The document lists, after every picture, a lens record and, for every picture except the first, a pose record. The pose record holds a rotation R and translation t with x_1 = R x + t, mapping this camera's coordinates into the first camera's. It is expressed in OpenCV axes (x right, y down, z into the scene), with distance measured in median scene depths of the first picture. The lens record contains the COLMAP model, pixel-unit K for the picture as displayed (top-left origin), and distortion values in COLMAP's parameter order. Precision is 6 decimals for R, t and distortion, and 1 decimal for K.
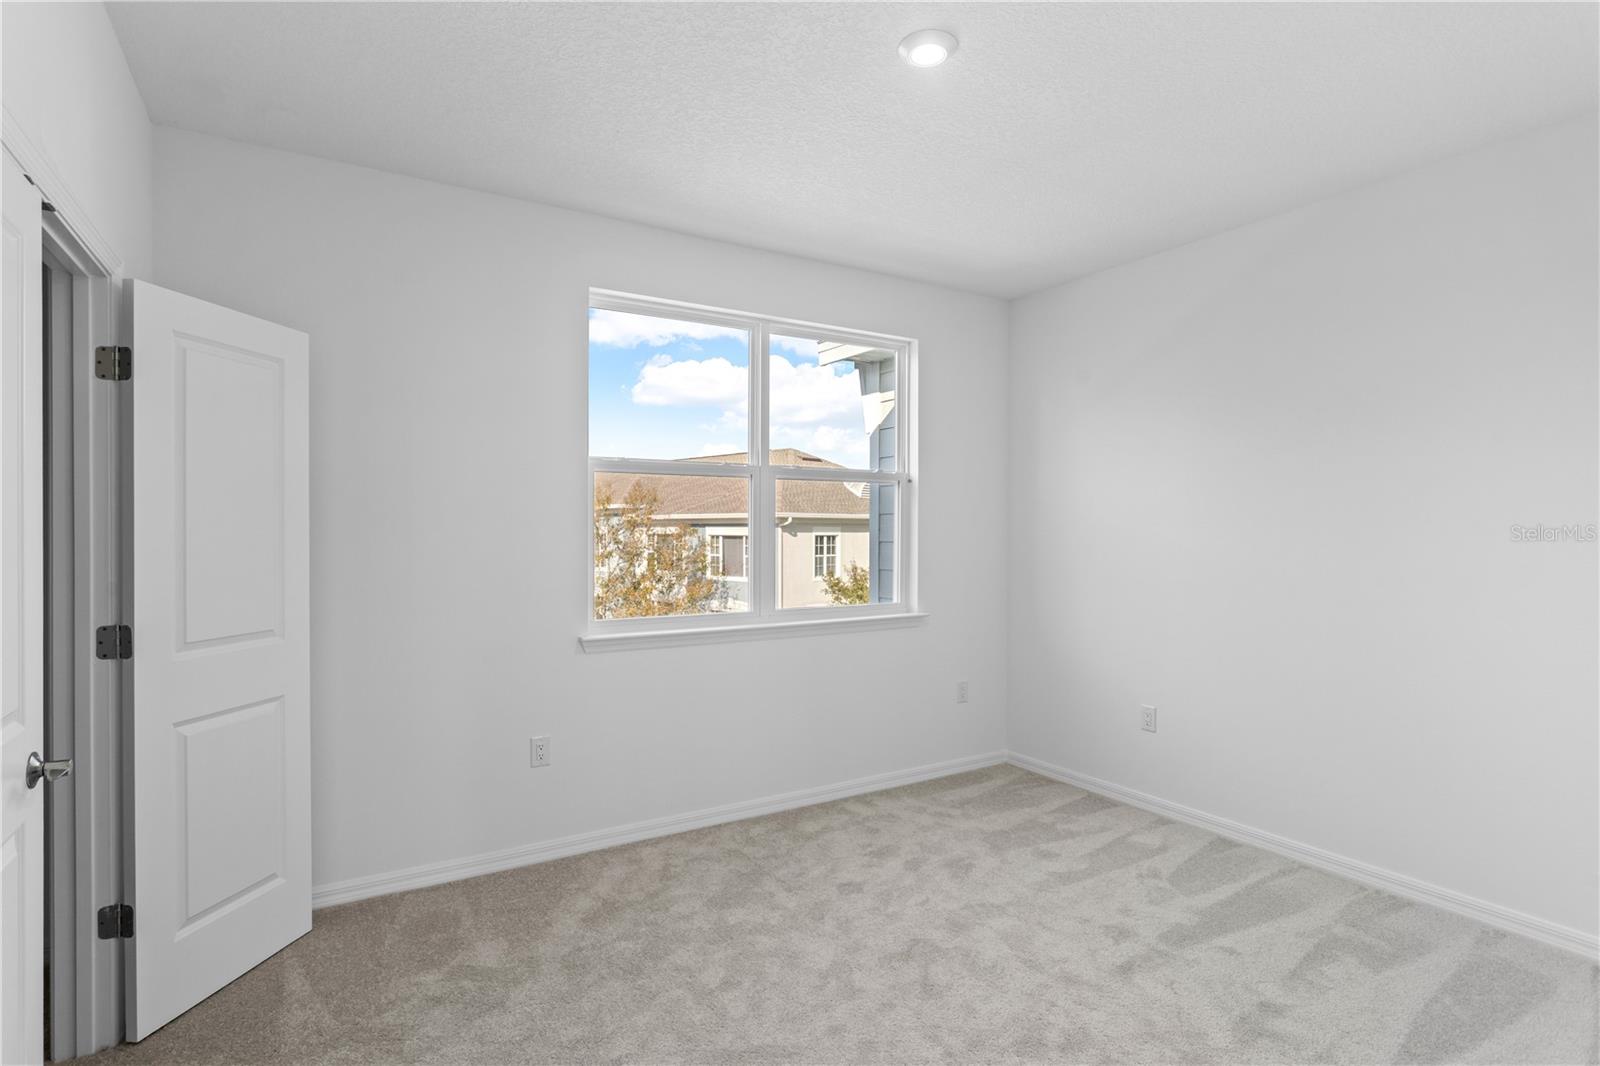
lens RADIAL K [[801.8, 0, 797.0], [0, 801.8, 532.7], [0, 0, 1]] dist [-0.015870, 0.006472]
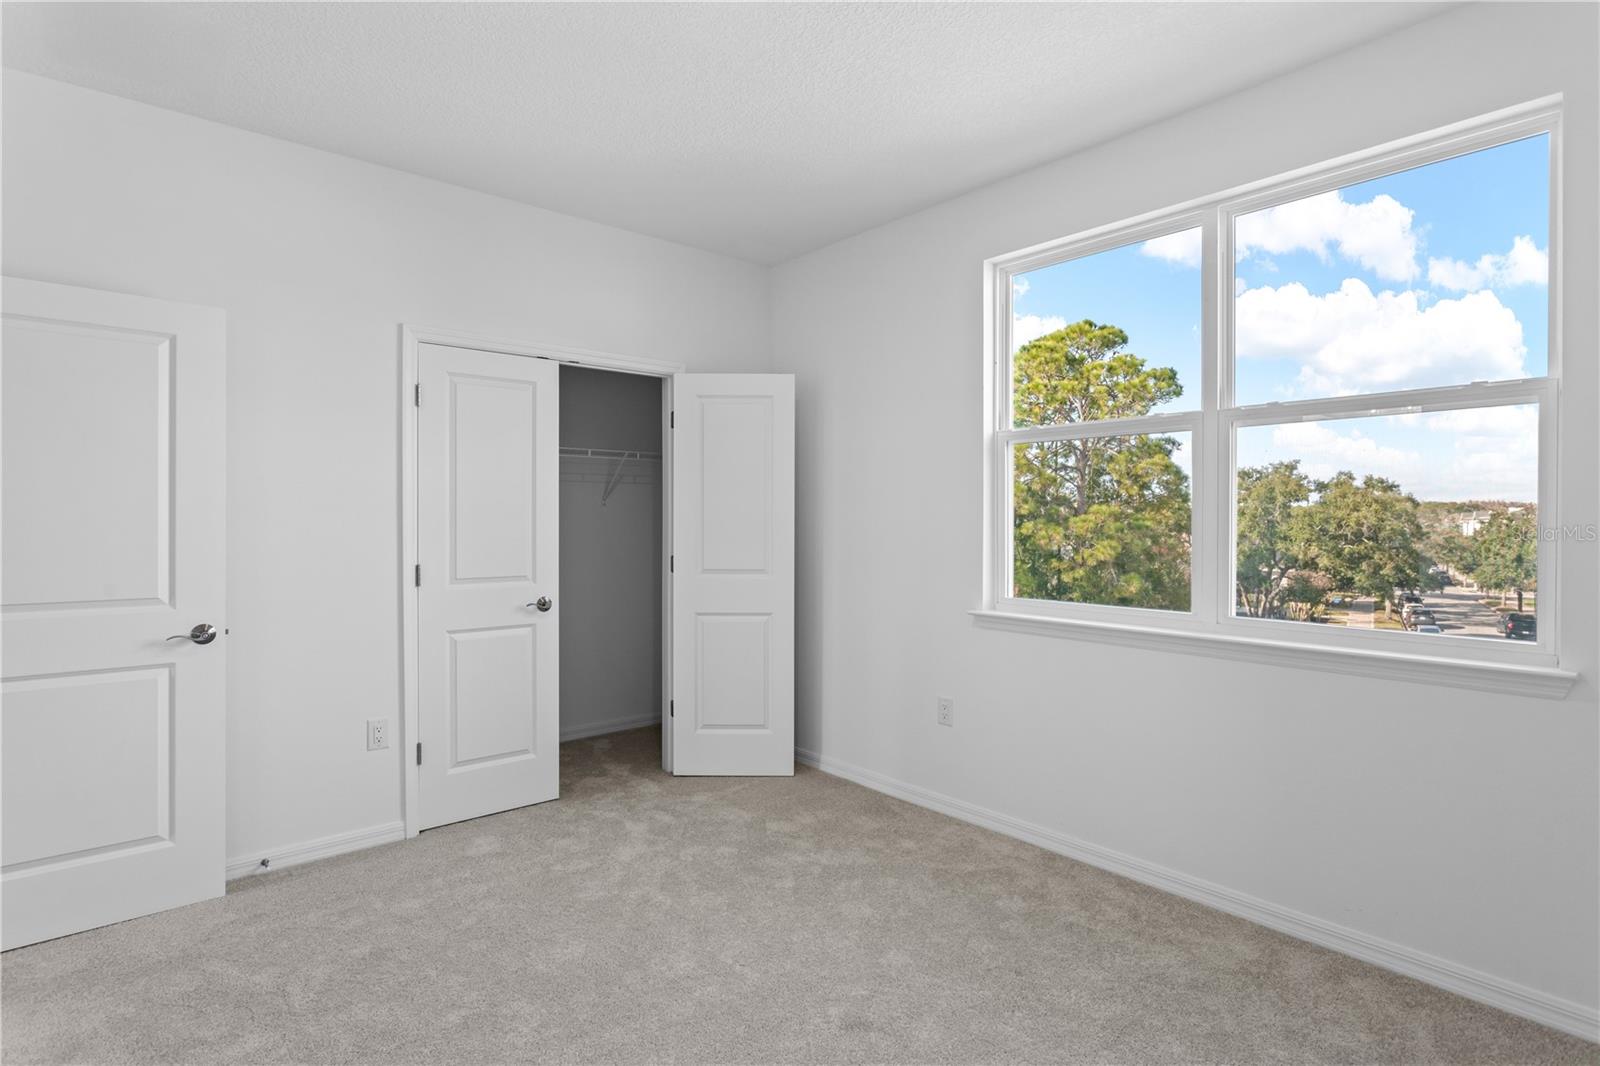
lens RADIAL K [[801.8, 0, 796.7], [0, 801.8, 527.5], [0, 0, 1]] dist [-0.015870, 0.006472]
pose [[0.162189, 0.004980, -0.986747, 0.854311], [-0.009062, 0.999953, 0.003557, 0.030995], [0.986718, 0.008365, 0.162227, 0.756757]]
